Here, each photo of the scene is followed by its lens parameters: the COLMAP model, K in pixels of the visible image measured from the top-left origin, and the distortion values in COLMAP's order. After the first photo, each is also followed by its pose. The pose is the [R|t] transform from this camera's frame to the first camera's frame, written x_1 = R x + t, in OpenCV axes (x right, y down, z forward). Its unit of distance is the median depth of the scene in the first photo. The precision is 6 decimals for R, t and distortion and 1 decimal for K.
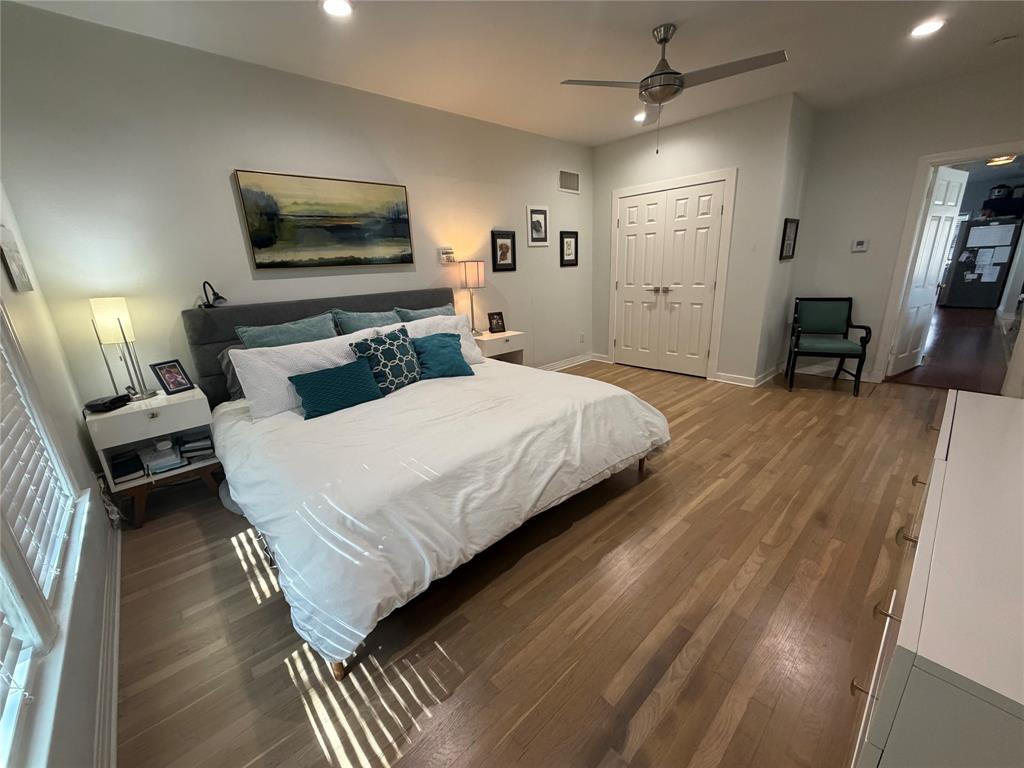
lens RADIAL K [[406.5, 0, 509.4], [0, 406.5, 385.6], [0, 0, 1]] dist [-0.001983, -0.000364]
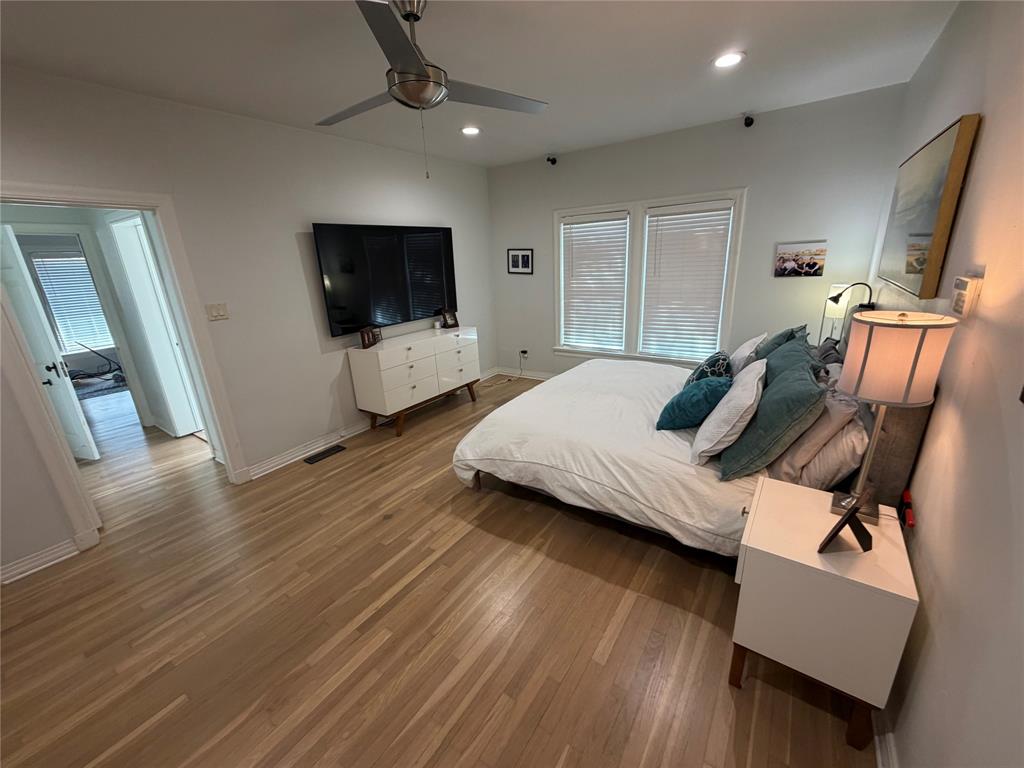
lens RADIAL K [[406.5, 0, 509.4], [0, 406.5, 385.6], [0, 0, 1]] dist [-0.001983, -0.000364]
pose [[-0.970517, 0.154698, -0.184840, 0.264892], [0.023423, 0.823765, 0.566447, -0.429922], [0.239893, 0.545417, -0.803101, 1.156401]]
